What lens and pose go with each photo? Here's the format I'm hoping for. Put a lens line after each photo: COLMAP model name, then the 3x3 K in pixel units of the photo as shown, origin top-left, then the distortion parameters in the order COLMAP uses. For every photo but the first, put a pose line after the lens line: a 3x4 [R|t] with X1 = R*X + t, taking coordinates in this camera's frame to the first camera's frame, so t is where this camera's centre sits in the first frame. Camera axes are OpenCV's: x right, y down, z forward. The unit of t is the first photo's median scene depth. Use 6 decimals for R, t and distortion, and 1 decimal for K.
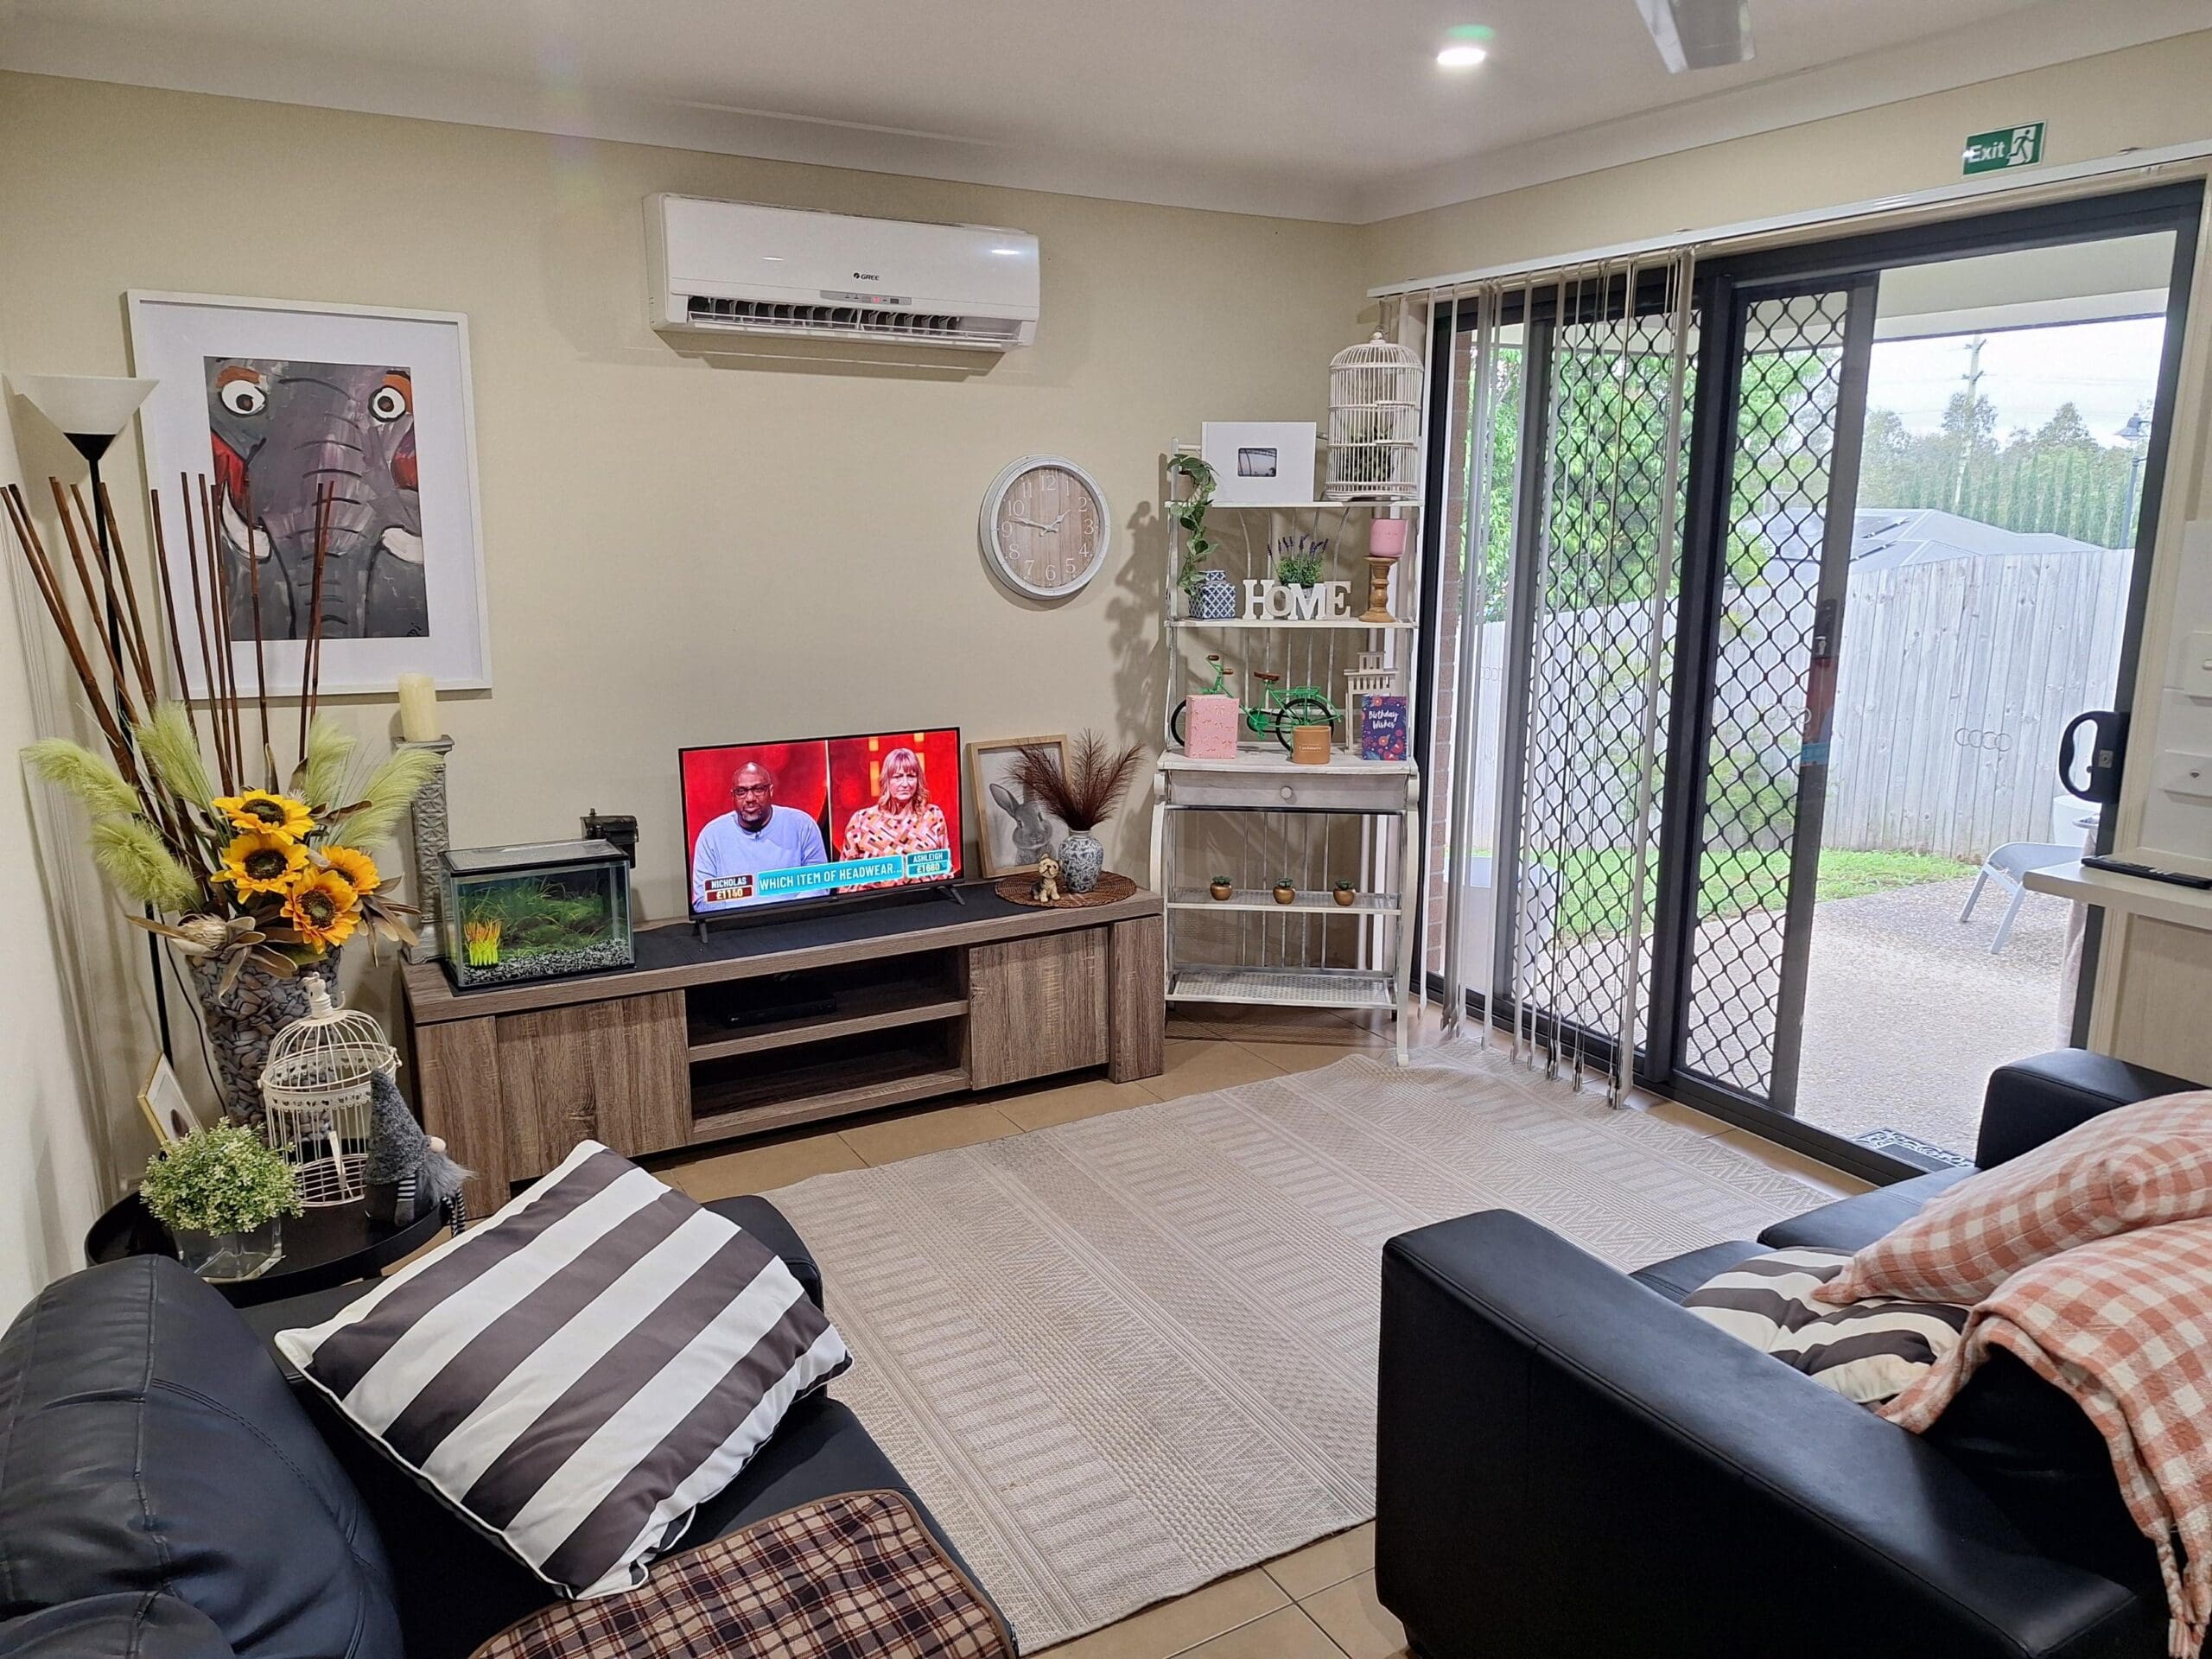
lens RADIAL K [[1538.5, 0, 1100.2], [0, 1538.5, 834.4], [0, 0, 1]] dist [0.005001, -0.008929]
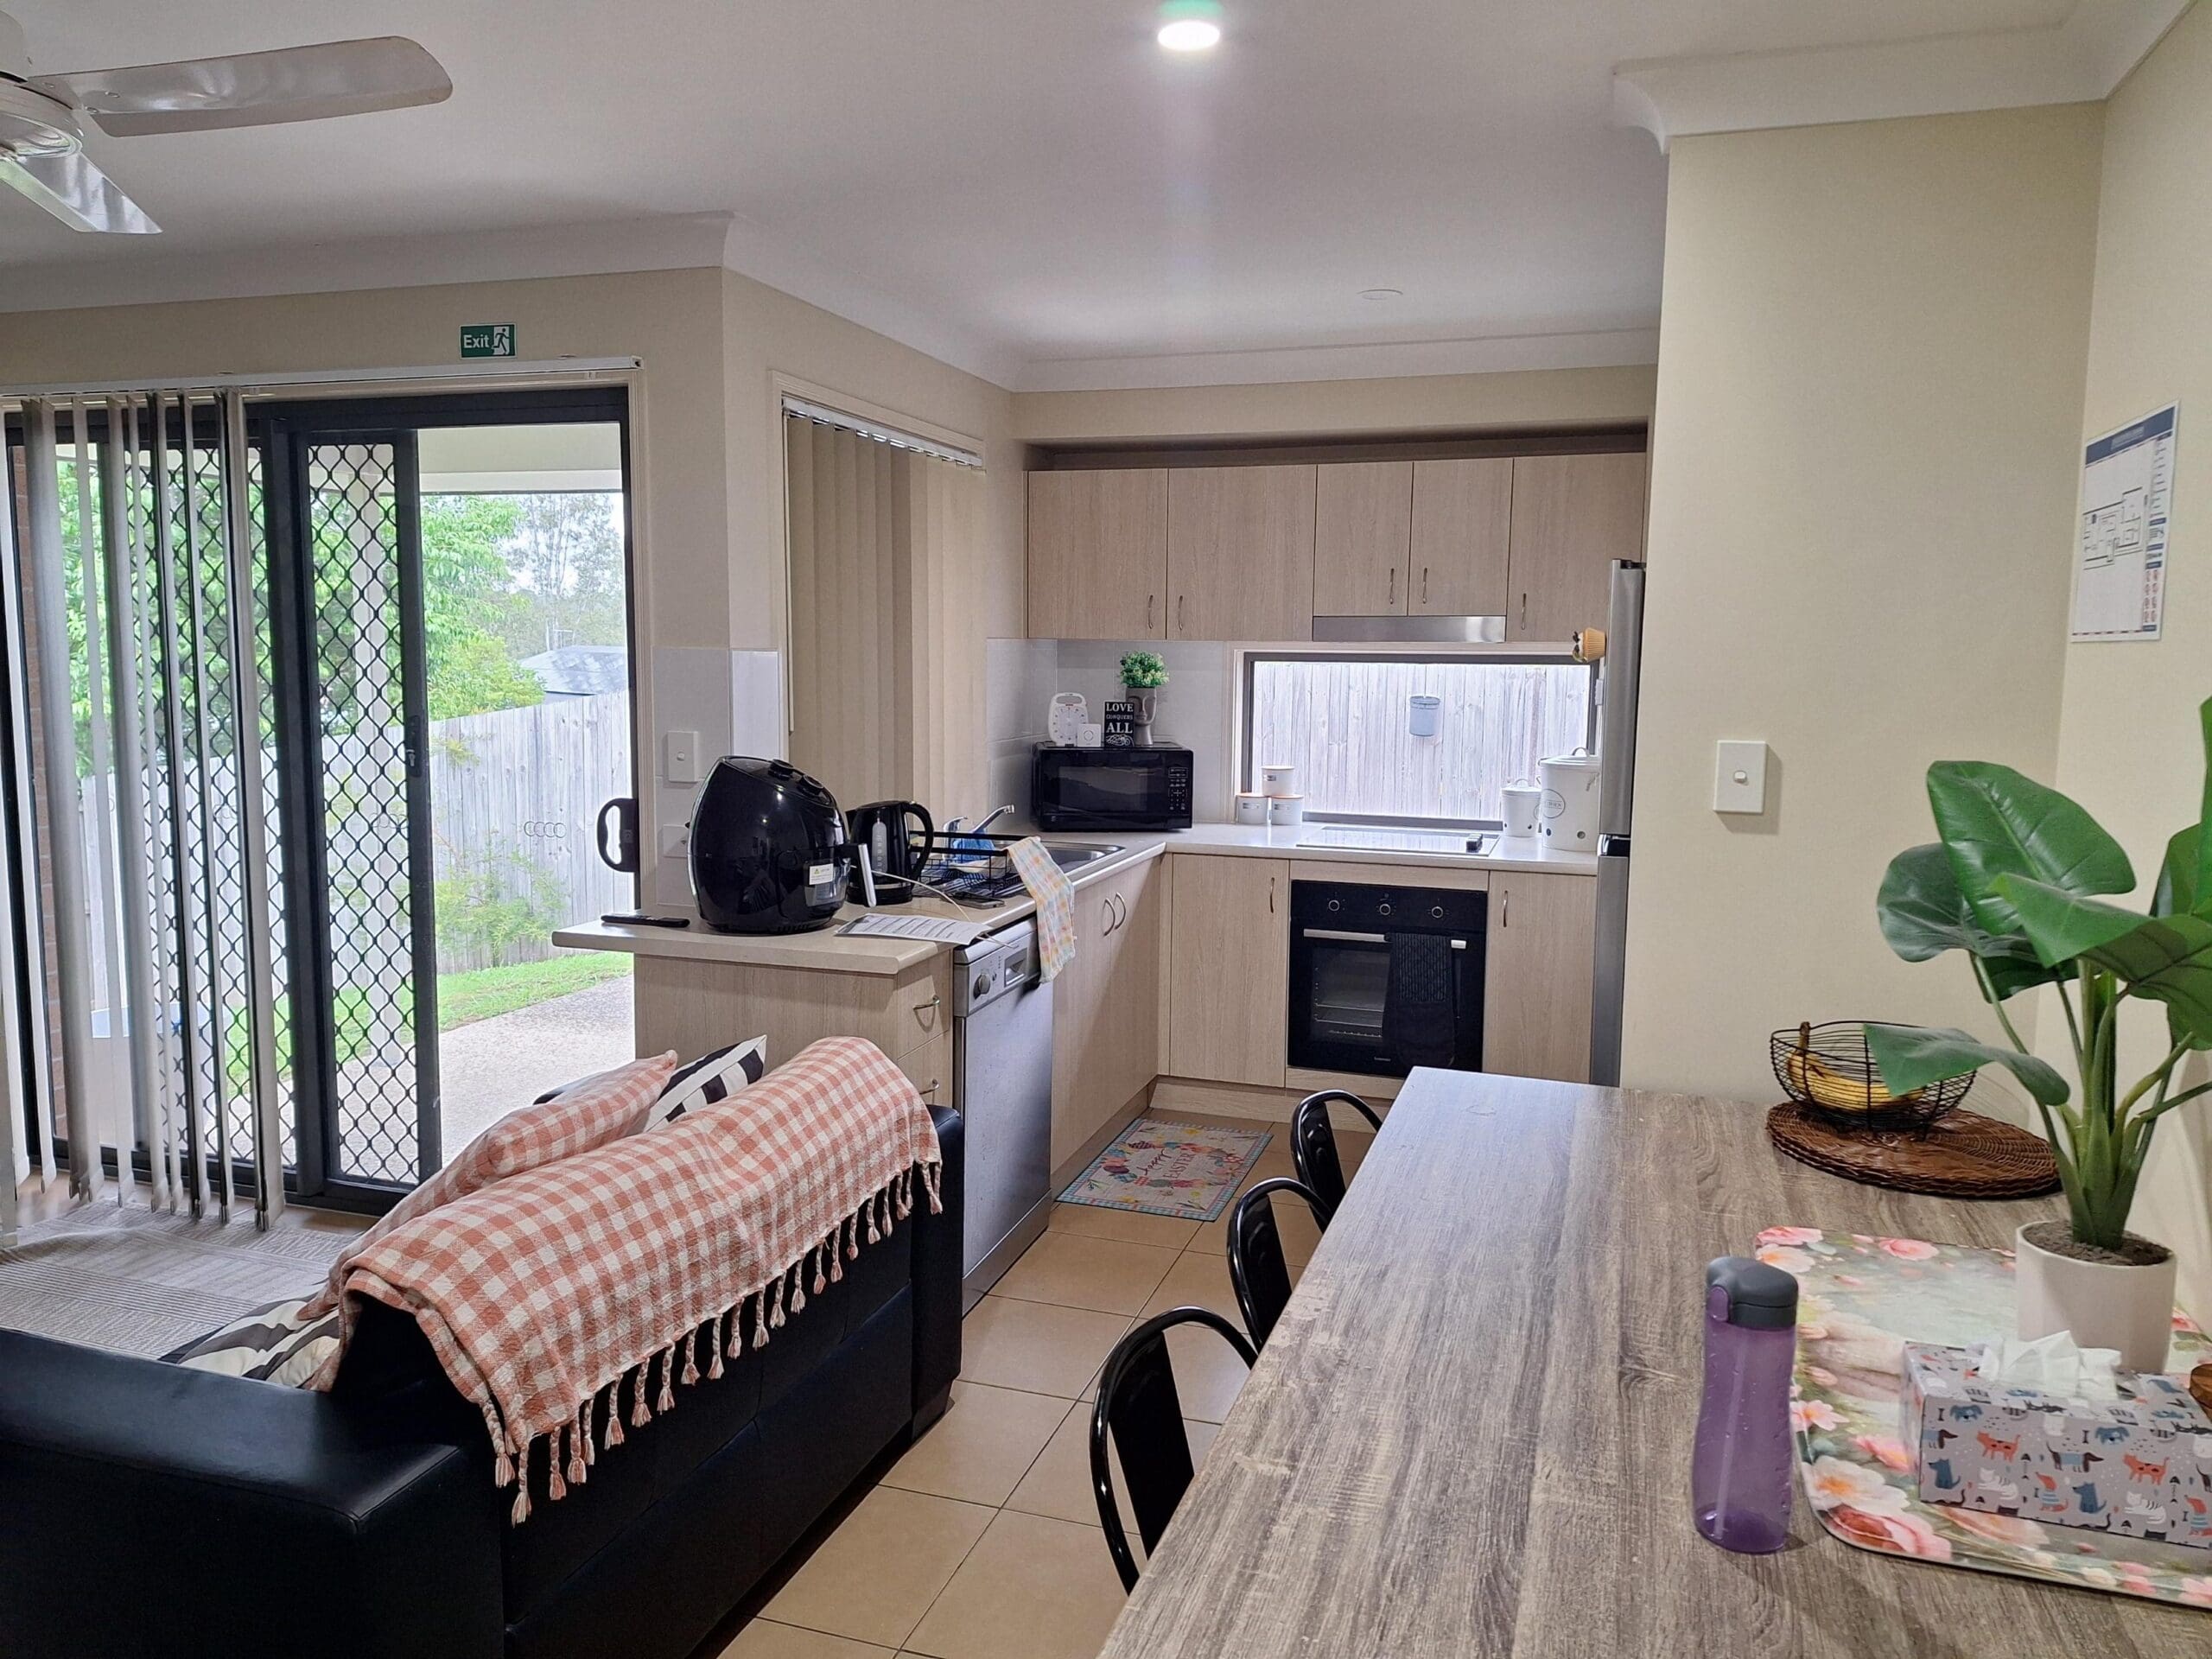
lens RADIAL K [[1538.5, 0, 1121.4], [0, 1538.5, 815.2], [0, 0, 1]] dist [0.005001, -0.008929]
pose [[0.720807, -0.068735, 0.689719, 0.074358], [0.135110, 0.989917, -0.042548, 0.033001], [-0.679840, 0.123857, 0.722826, -0.134259]]
